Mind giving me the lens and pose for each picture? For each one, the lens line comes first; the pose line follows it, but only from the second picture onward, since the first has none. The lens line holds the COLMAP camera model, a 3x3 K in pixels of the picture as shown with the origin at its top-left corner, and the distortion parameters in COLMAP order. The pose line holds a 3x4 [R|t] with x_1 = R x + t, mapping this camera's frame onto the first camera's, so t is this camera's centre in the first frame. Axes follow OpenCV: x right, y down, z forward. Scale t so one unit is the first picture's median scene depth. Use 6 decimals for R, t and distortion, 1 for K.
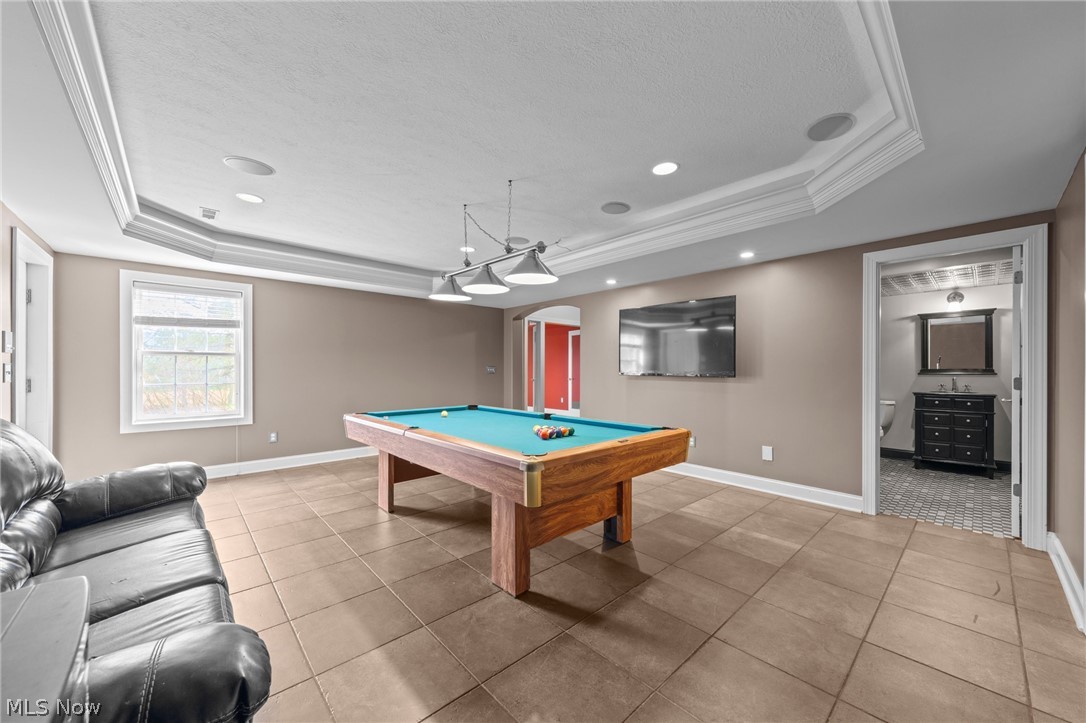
lens RADIAL K [[397.1, 0, 537.4], [0, 397.1, 367.0], [0, 0, 1]] dist [-0.003568, -0.000187]
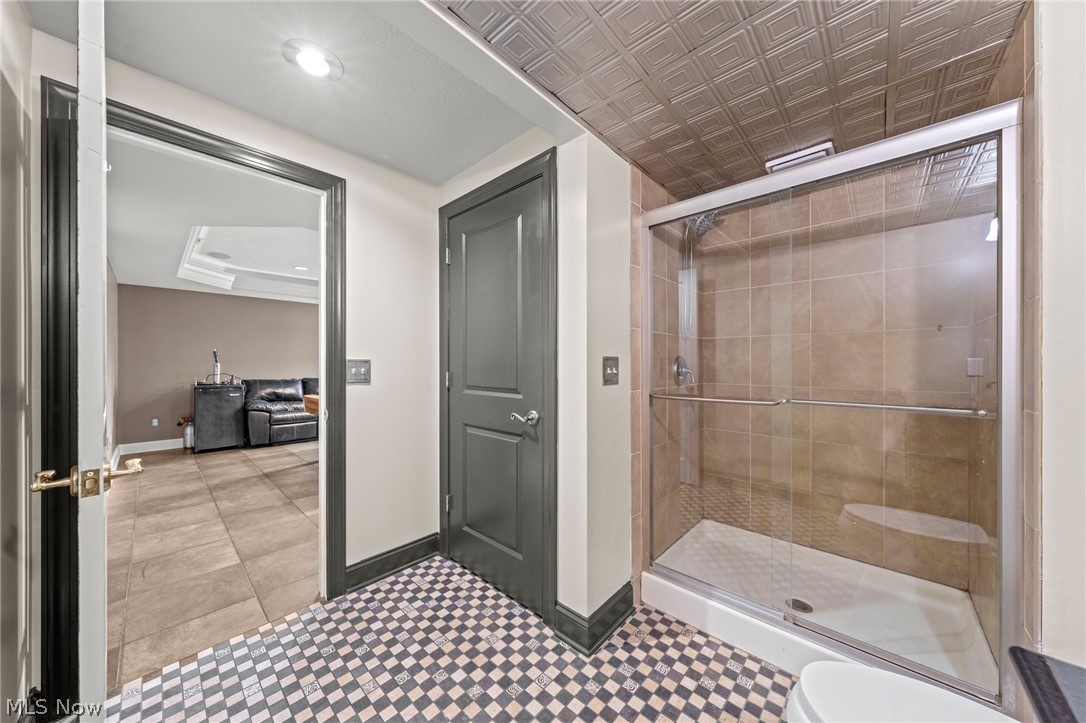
lens RADIAL K [[370.3, 0, 540.3], [0, 370.3, 360.0], [0, 0, 1]] dist [-0.001854, 0.000284]
pose [[0.084956, -0.008505, -0.996348, 1.469276], [-0.002351, 0.999959, -0.008736, 0.003638], [0.996382, 0.003084, 0.084933, 1.288499]]
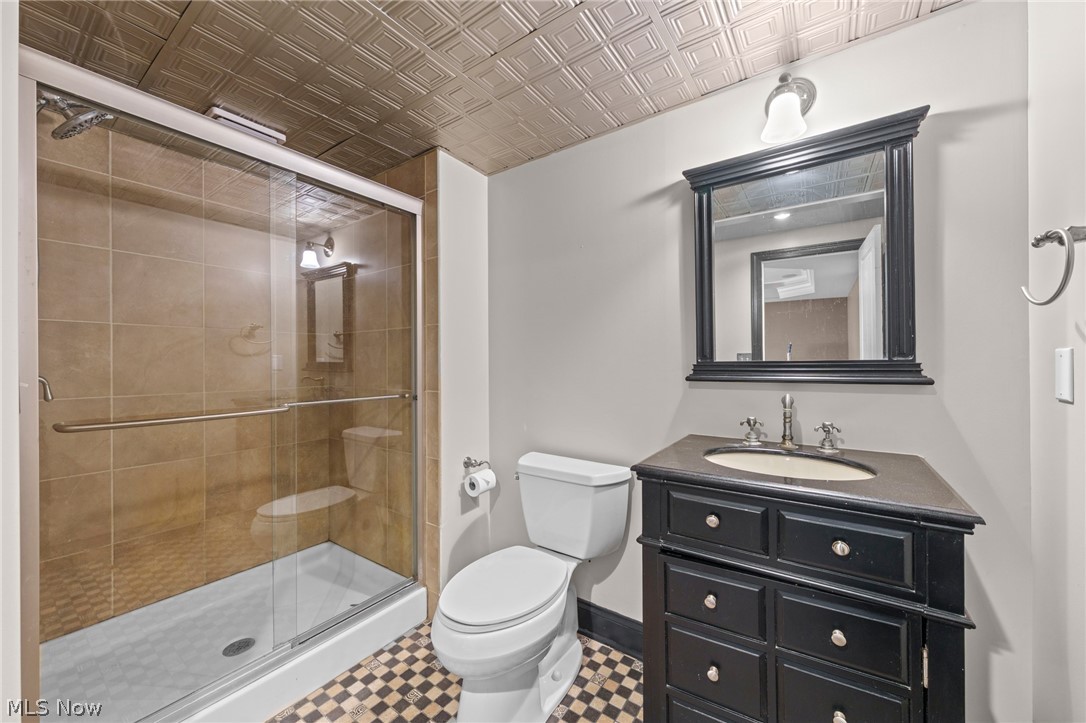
lens RADIAL K [[418.9, 0, 542.3], [0, 418.9, 365.4], [0, 0, 1]] dist [-0.000348, -0.000595]
pose [[0.973362, -0.006388, 0.229185, 1.184449], [0.006594, 0.999978, -0.000132, 0.008517], [-0.229179, 0.001639, 0.973383, 1.092040]]
